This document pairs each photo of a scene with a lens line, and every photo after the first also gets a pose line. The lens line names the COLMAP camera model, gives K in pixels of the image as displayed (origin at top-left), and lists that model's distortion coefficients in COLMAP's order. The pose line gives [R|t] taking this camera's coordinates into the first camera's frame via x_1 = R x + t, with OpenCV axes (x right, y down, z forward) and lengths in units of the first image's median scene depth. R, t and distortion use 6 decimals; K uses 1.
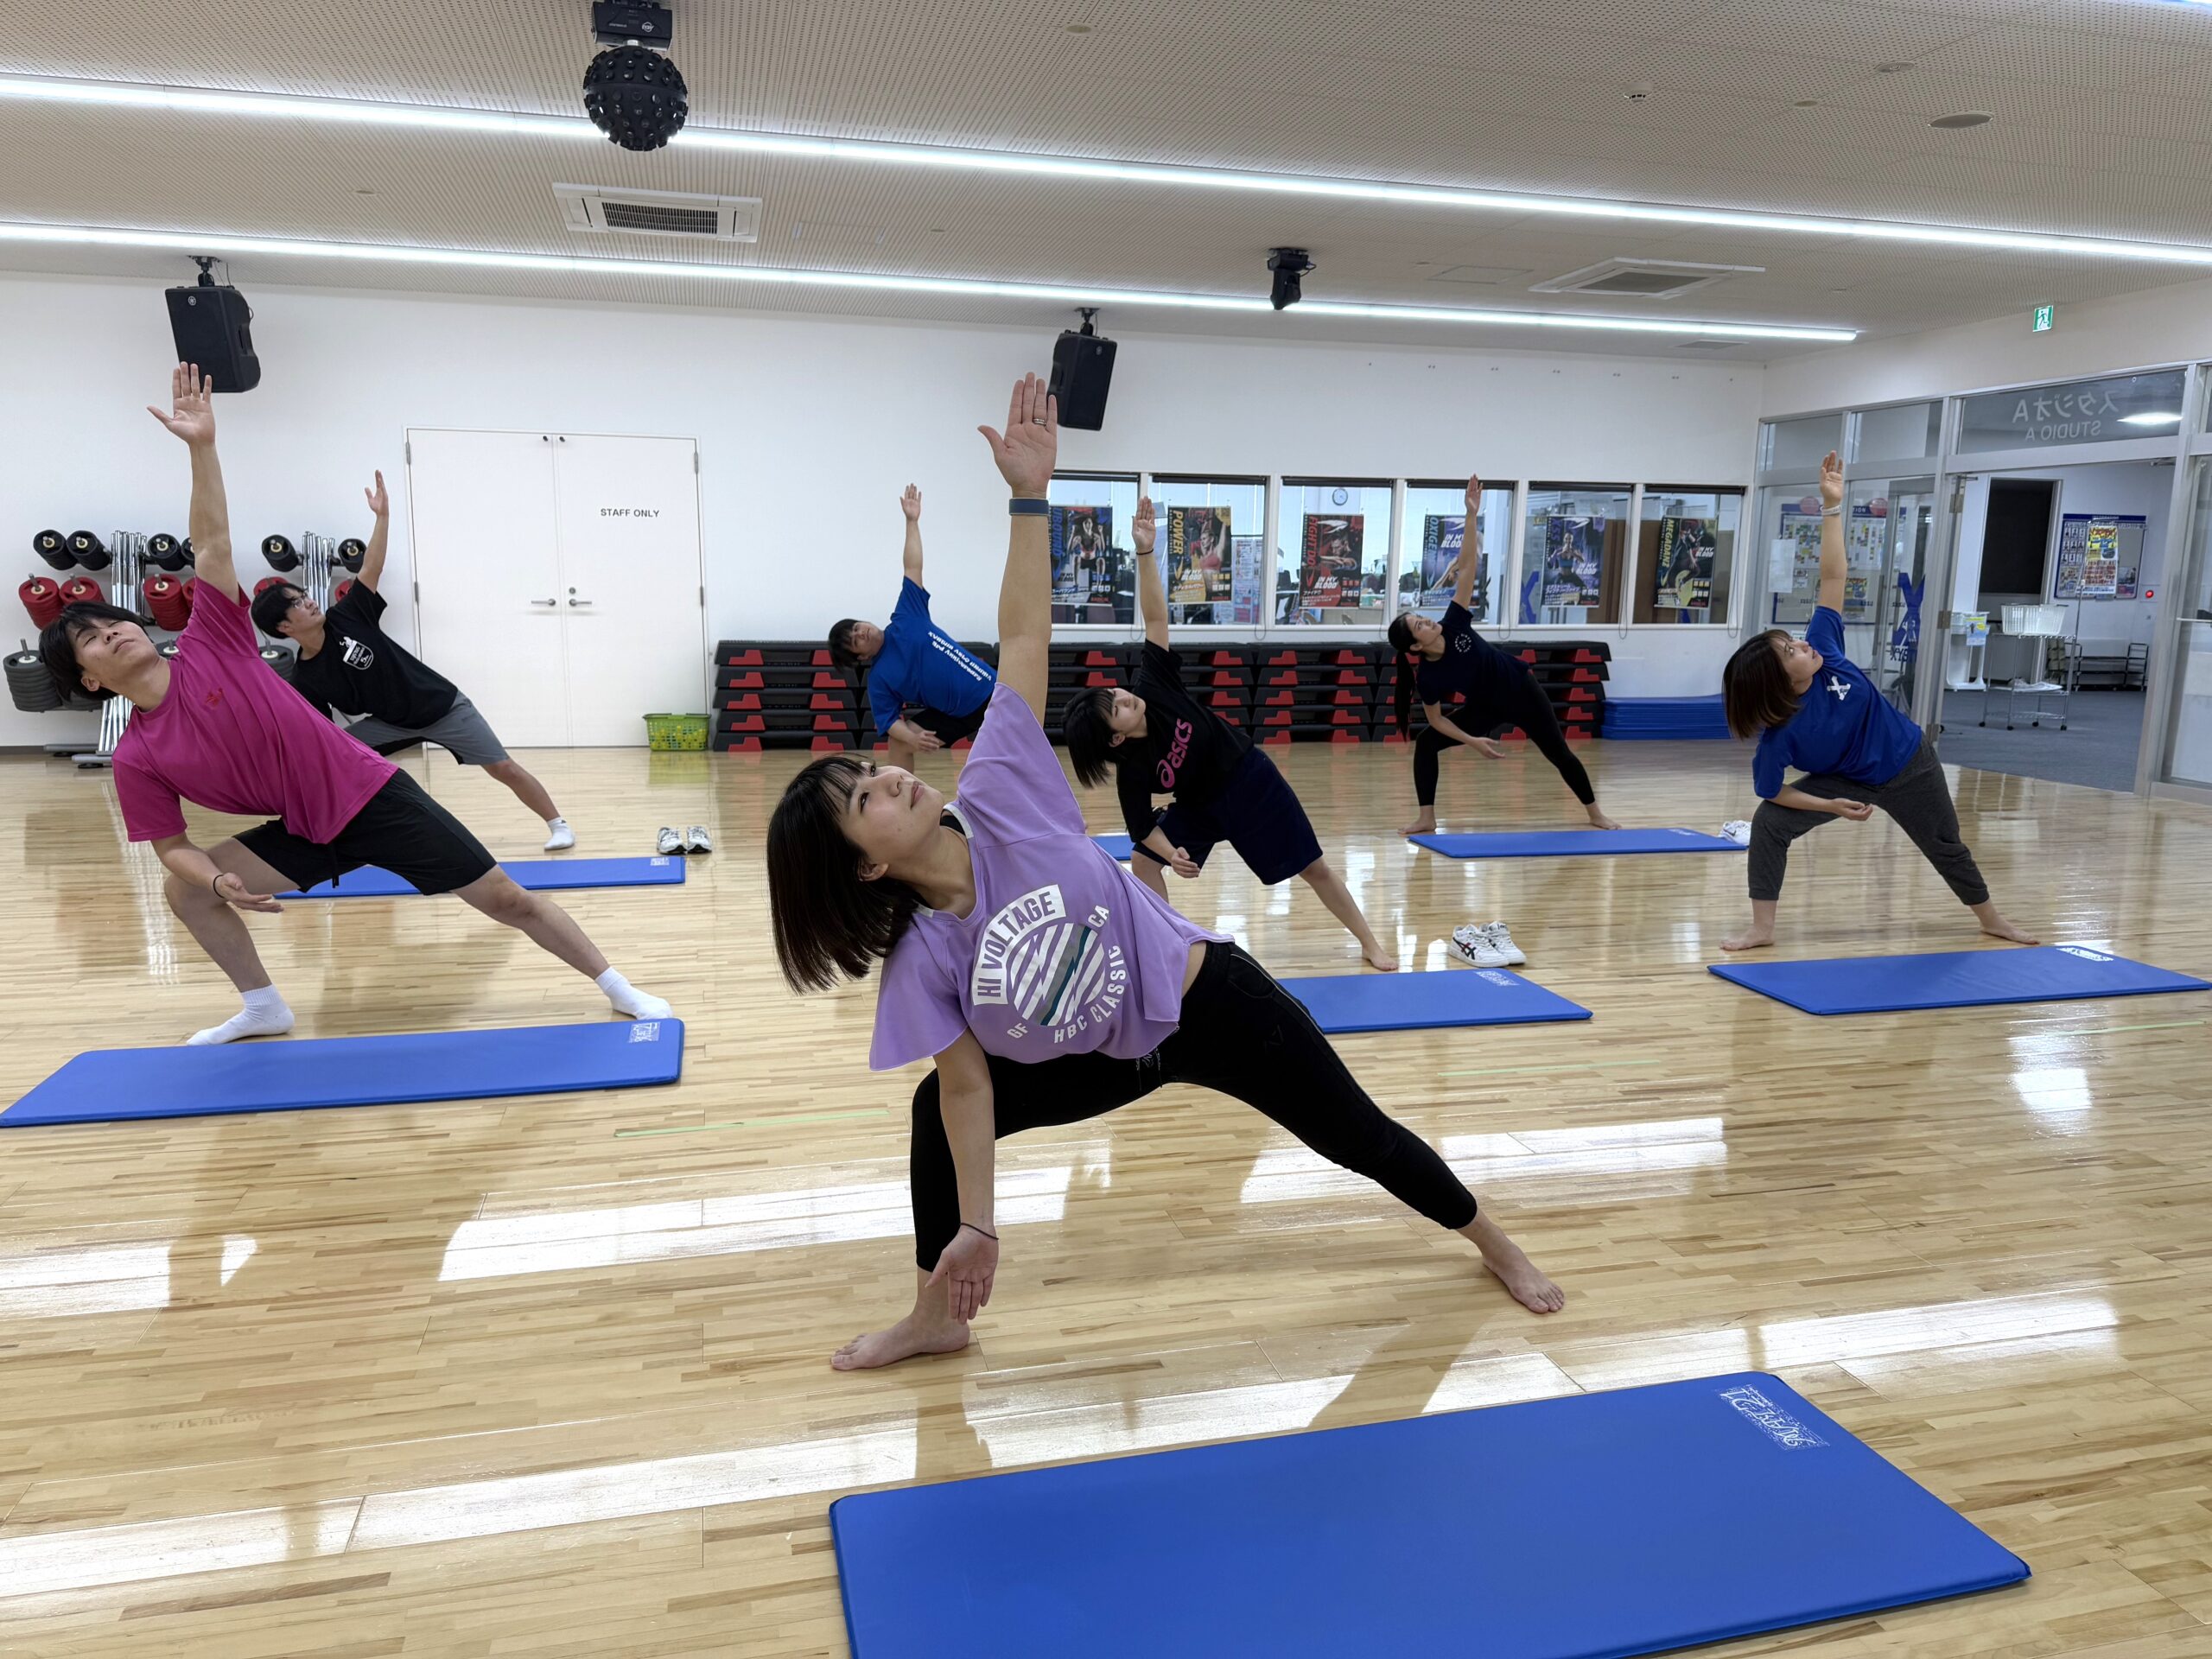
lens RADIAL K [[1567.4, 0, 1104.7], [0, 1567.4, 838.5], [0, 0, 1]] dist [0.041540, -0.059292]
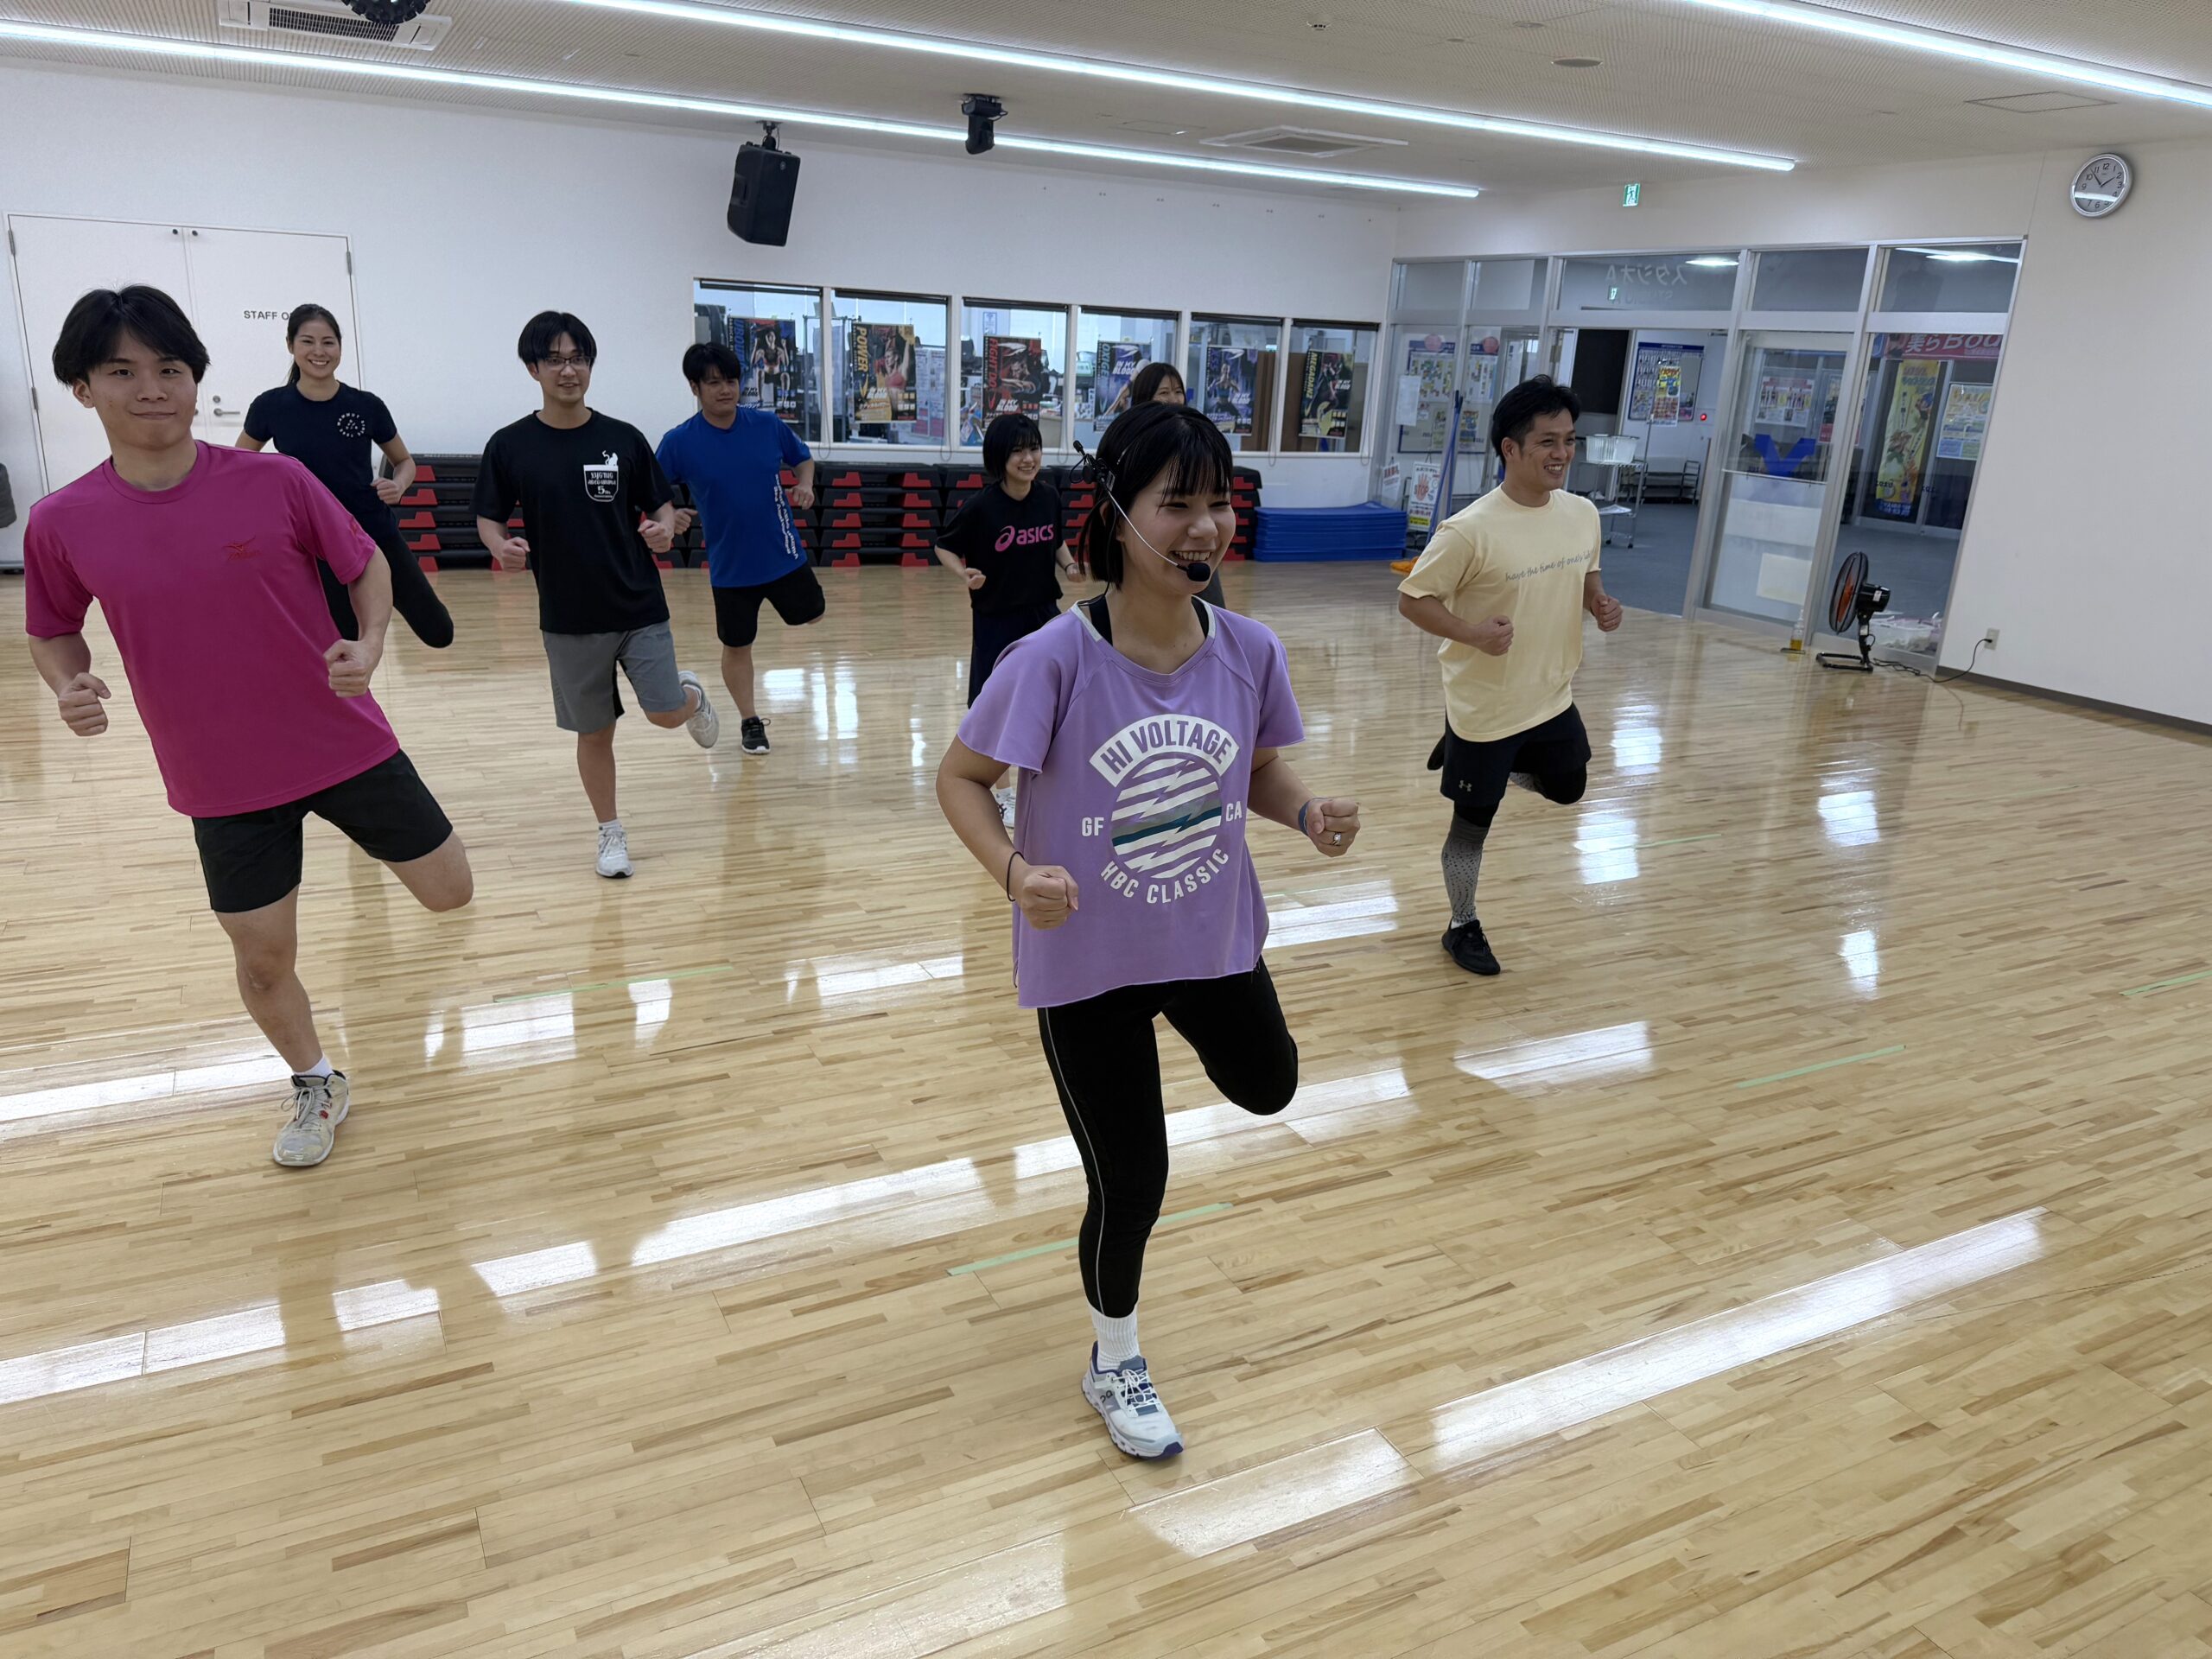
lens RADIAL K [[1567.4, 0, 1115.6], [0, 1567.4, 841.4], [0, 0, 1]] dist [0.041540, -0.059292]
pose [[0.971770, -0.037396, 0.232946, -0.050893], [0.003300, 0.989416, 0.145068, -0.034855], [-0.235906, -0.140204, 0.961609, -0.074403]]
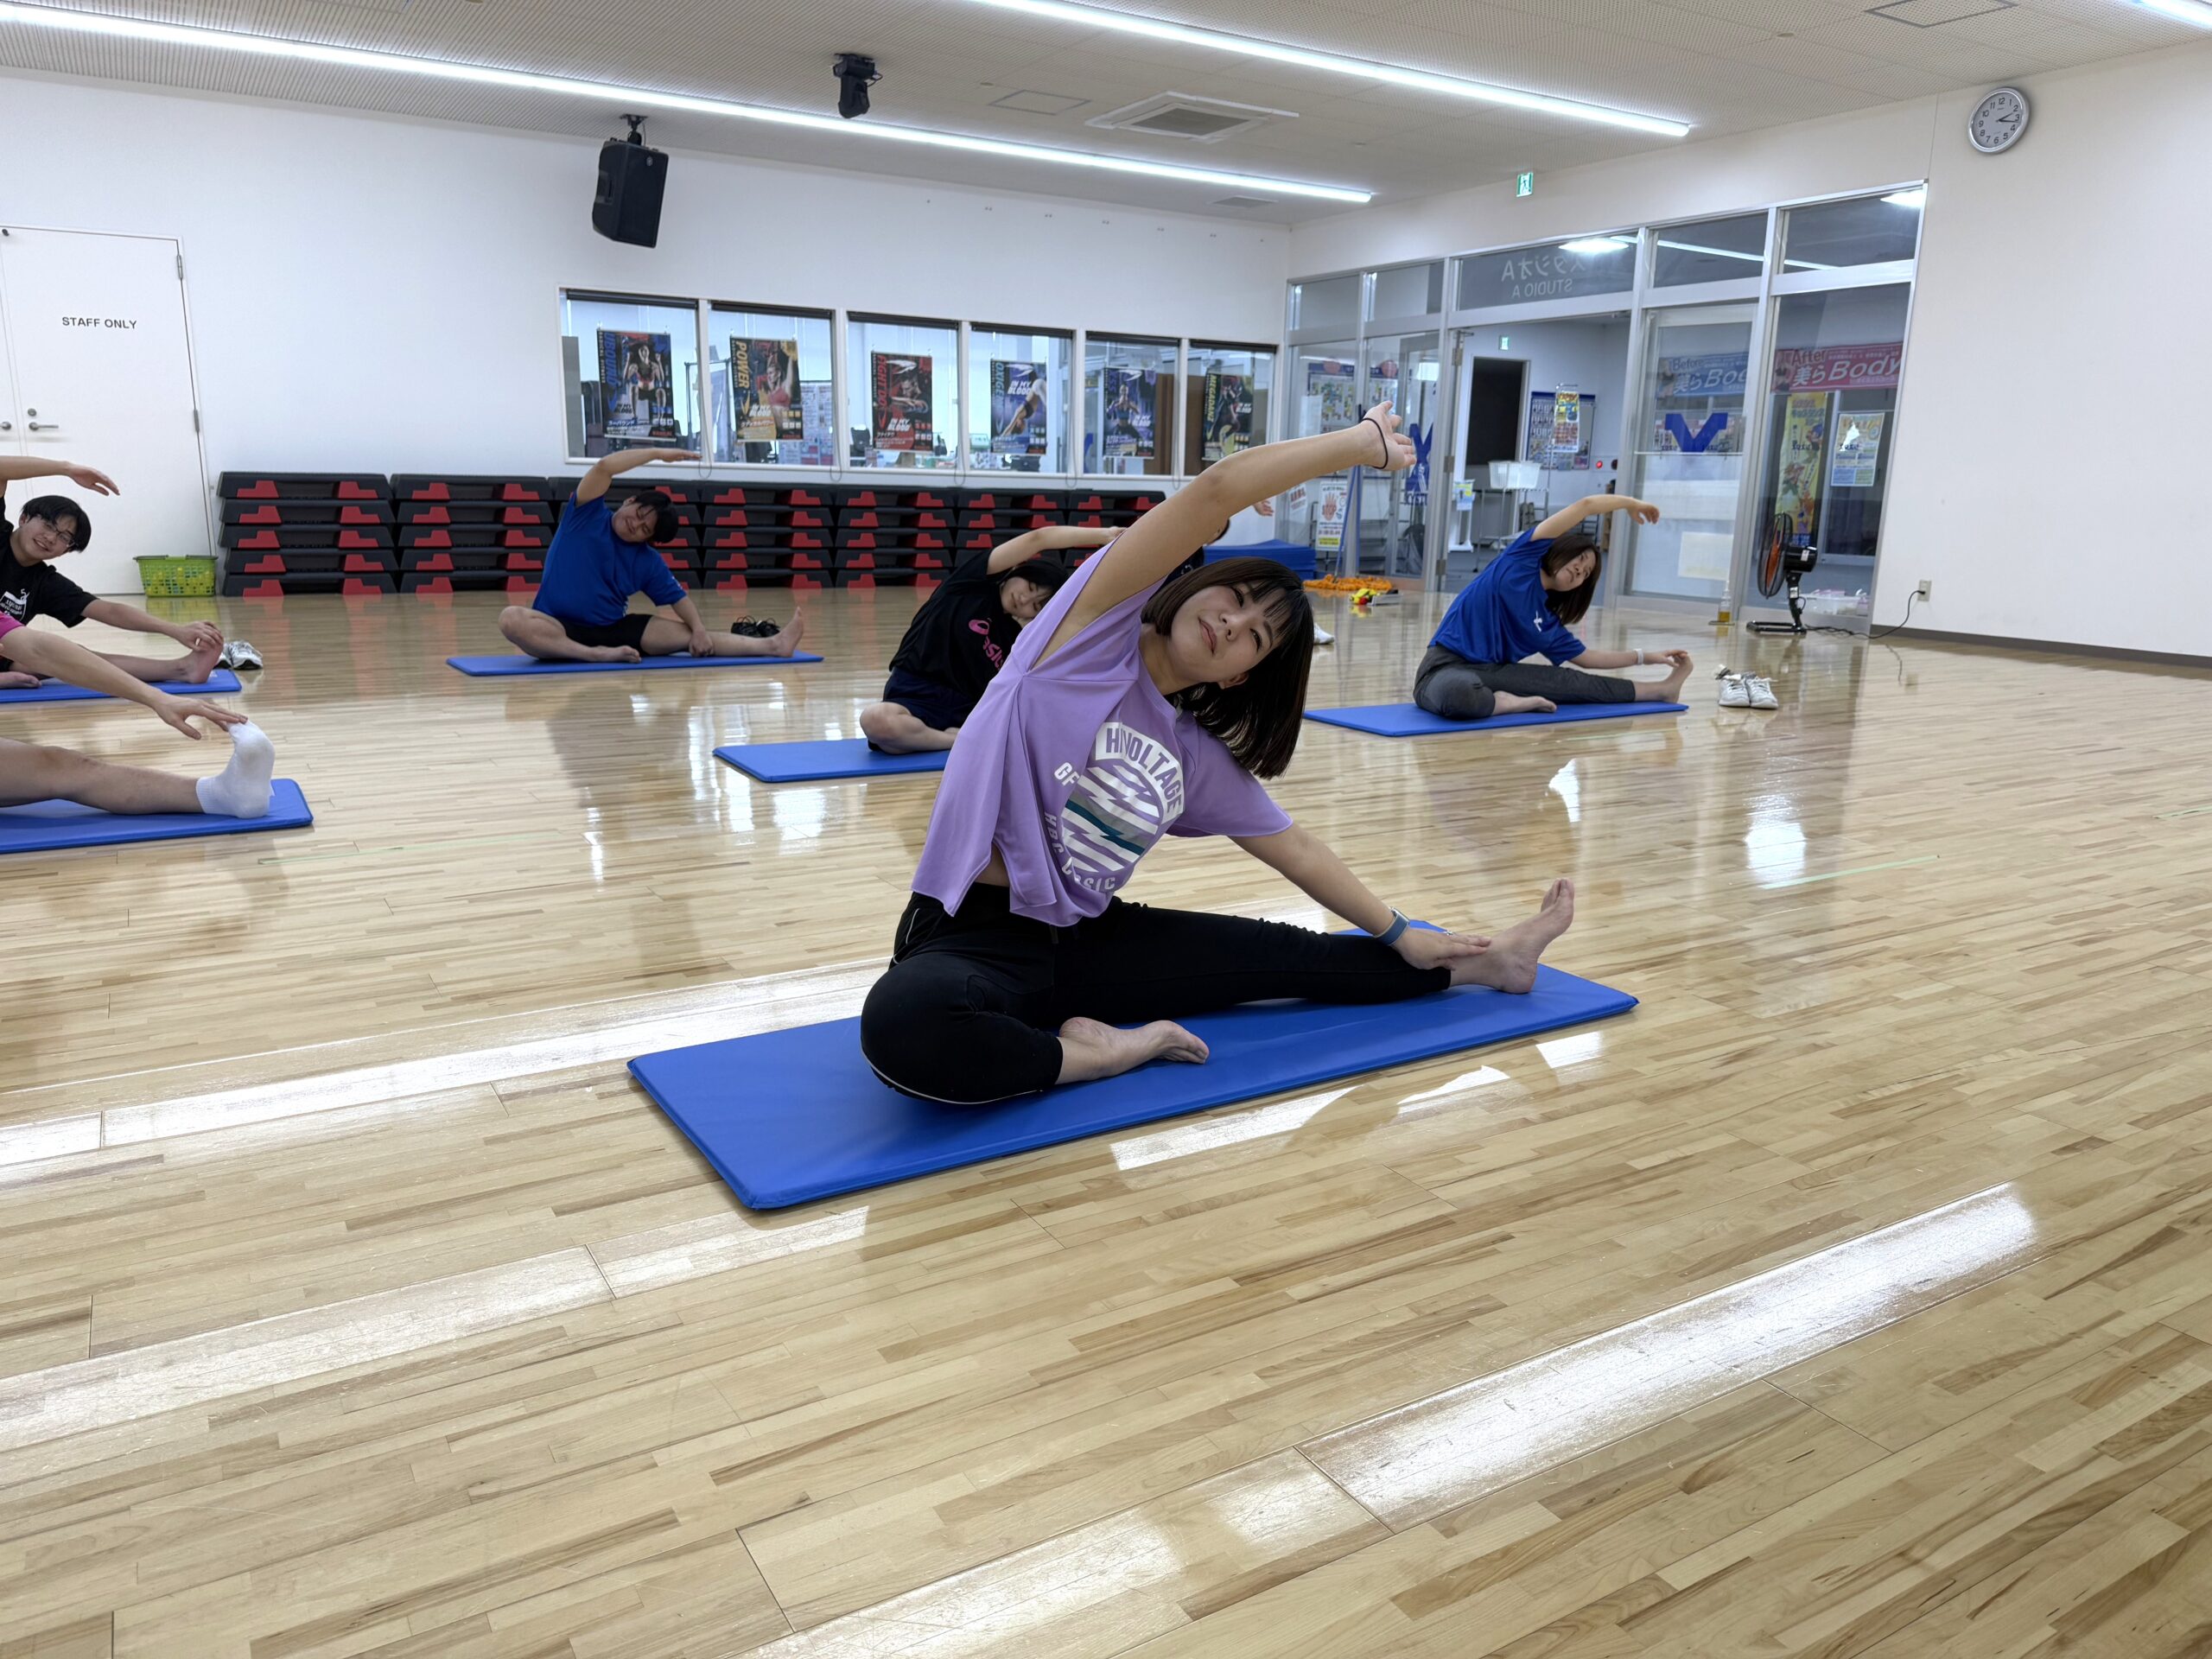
lens RADIAL K [[1567.4, 0, 1123.7], [0, 1567.4, 848.8], [0, 0, 1]] dist [0.041540, -0.059292]
pose [[0.954695, -0.061028, 0.291261, -0.035501], [0.042436, 0.996663, 0.069732, 0.051835], [-0.294545, -0.054213, 0.954099, -0.015762]]
